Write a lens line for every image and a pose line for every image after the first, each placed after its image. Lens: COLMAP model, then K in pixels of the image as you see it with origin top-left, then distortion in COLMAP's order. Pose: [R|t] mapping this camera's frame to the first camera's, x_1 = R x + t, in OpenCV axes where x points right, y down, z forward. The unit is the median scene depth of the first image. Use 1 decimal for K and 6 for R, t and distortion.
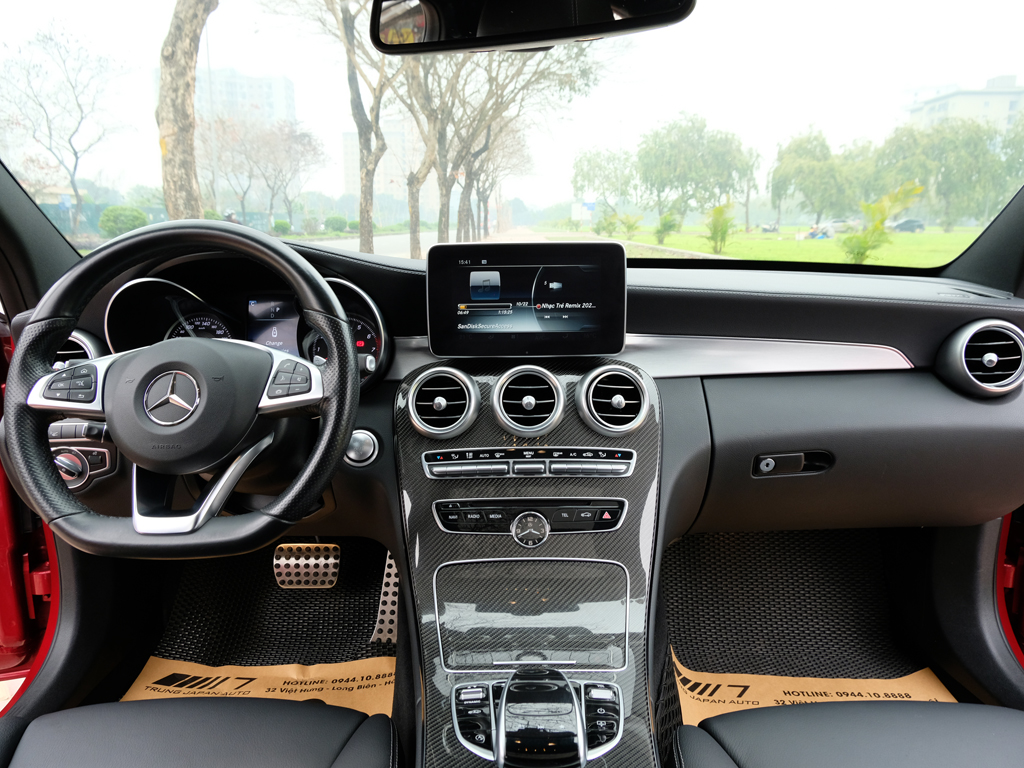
lens RADIAL K [[721.1, 0, 505.5], [0, 721.1, 387.6], [0, 0, 1]] dist [0.006426, -0.007437]
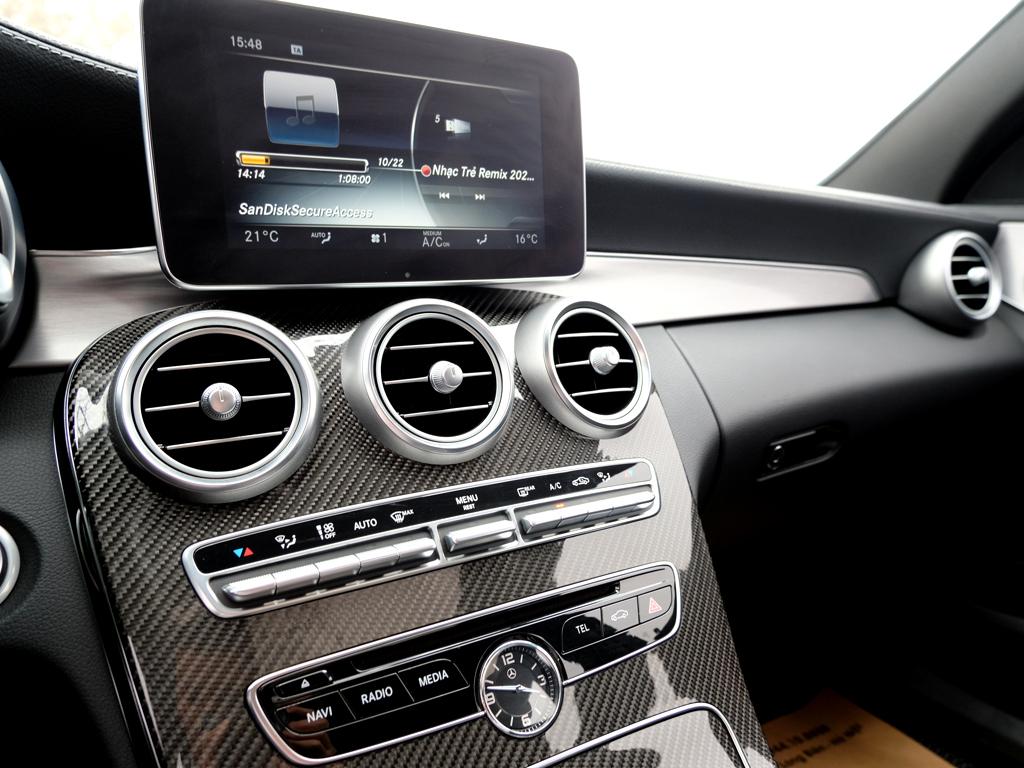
lens RADIAL K [[721.1, 0, 512.6], [0, 721.1, 387.2], [0, 0, 1]] dist [0.006426, -0.007437]
pose [[0.853854, -0.082936, 0.513862, -0.149797], [0.106368, 0.994193, -0.016284, 0.034199], [-0.509528, 0.068563, 0.857718, 0.598531]]
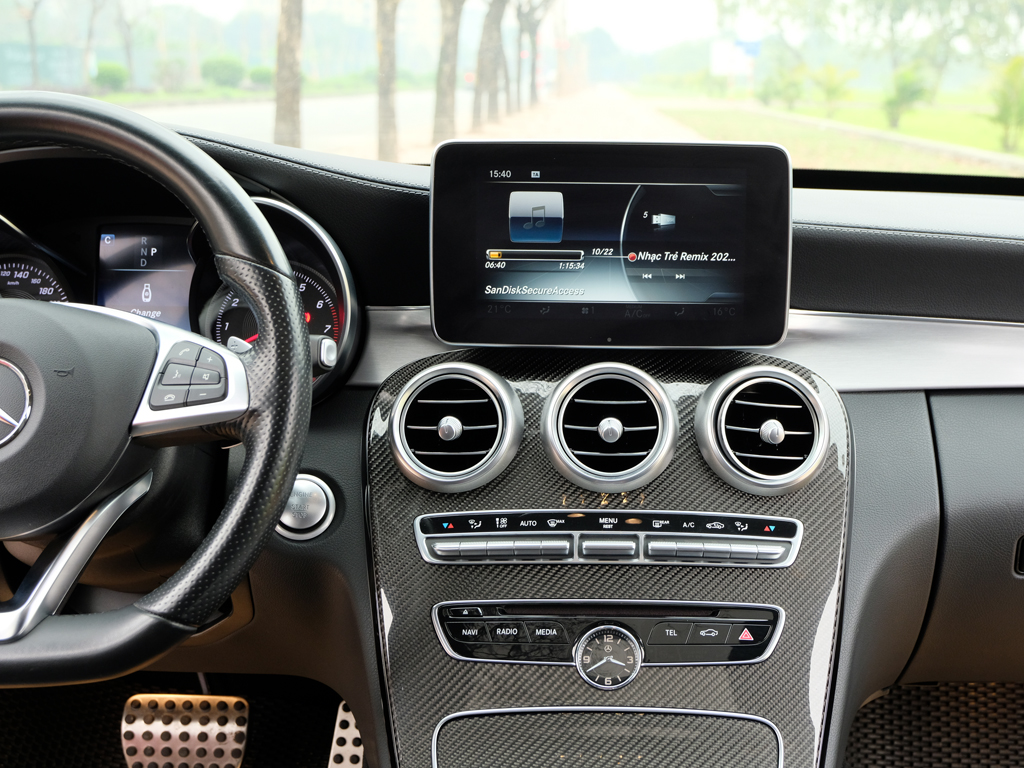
lens RADIAL K [[1506.1, 0, 572.2], [0, 1506.1, 404.6], [0, 0, 1]] dist [0.000707, 0.000000]
pose [[0.999761, 0.021531, 0.003798, -0.001921], [-0.021493, 0.999722, -0.009694, 0.012788], [-0.004005, 0.009610, 0.999946, -0.152714]]
